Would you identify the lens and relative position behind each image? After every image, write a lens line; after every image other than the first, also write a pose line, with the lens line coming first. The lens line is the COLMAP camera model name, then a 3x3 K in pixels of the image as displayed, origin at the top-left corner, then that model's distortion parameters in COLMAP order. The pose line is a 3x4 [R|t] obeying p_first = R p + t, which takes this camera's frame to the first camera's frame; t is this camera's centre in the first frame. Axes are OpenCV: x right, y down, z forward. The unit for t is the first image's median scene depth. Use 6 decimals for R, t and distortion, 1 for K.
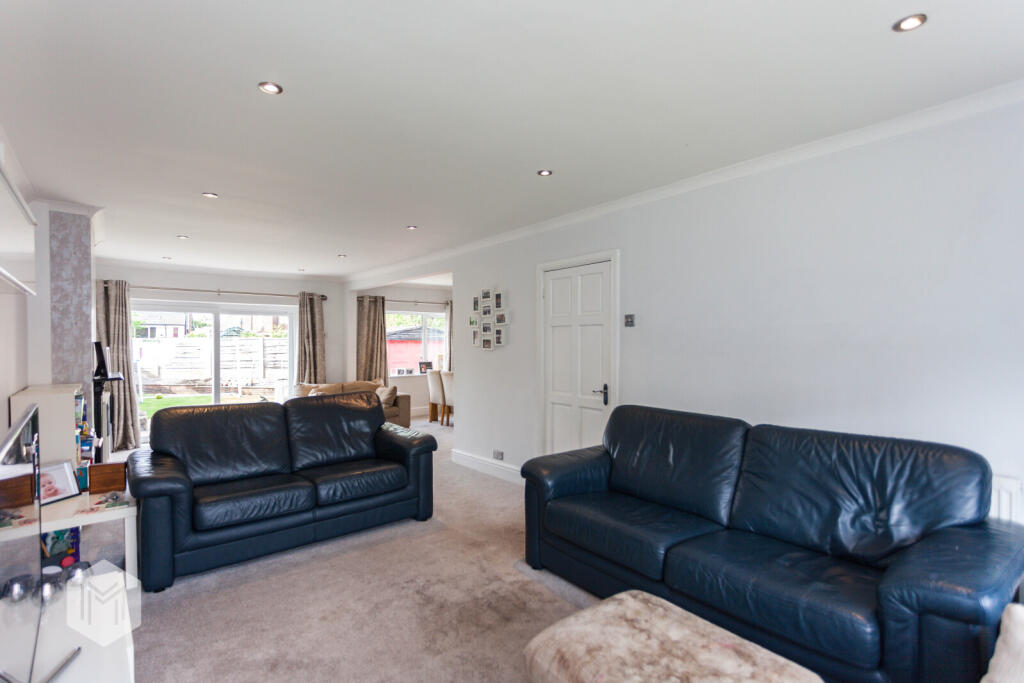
lens RADIAL K [[501.9, 0, 512.0], [0, 501.9, 341.5], [0, 0, 1]] dist [0.049905, 0.000097]
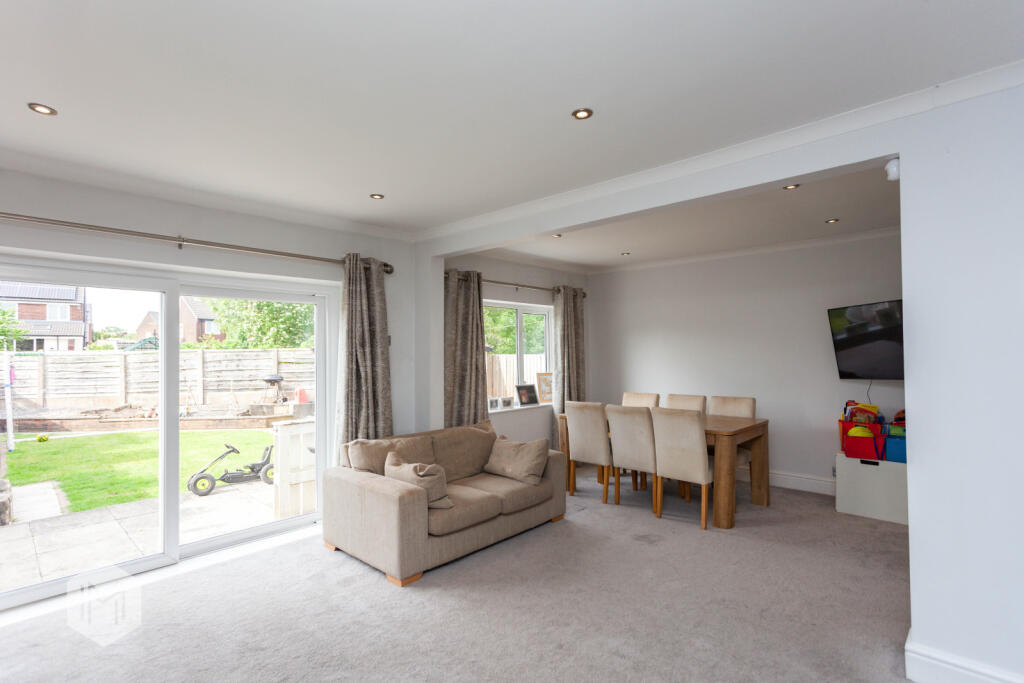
lens RADIAL K [[487.1, 0, 512.0], [0, 487.1, 341.5], [0, 0, 1]] dist [0.018643, -0.000454]
pose [[0.989112, -0.005239, 0.147068, -0.300914], [0.008547, 0.999724, -0.021874, 0.000240], [-0.146913, 0.022893, 0.988884, 0.460698]]
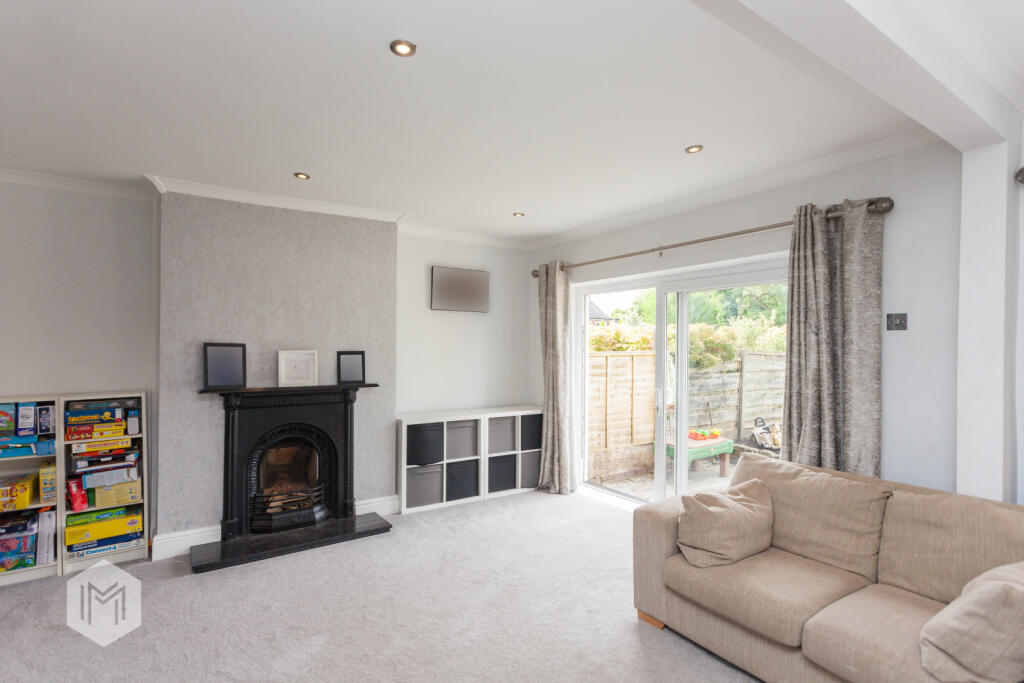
lens RADIAL K [[487.1, 0, 512.0], [0, 487.1, 341.5], [0, 0, 1]] dist [0.018643, -0.000454]
pose [[-0.080934, -0.001543, -0.996718, -0.041907], [-0.007358, 0.999972, -0.000950, 0.000585], [0.996692, 0.007257, -0.080943, 0.747979]]
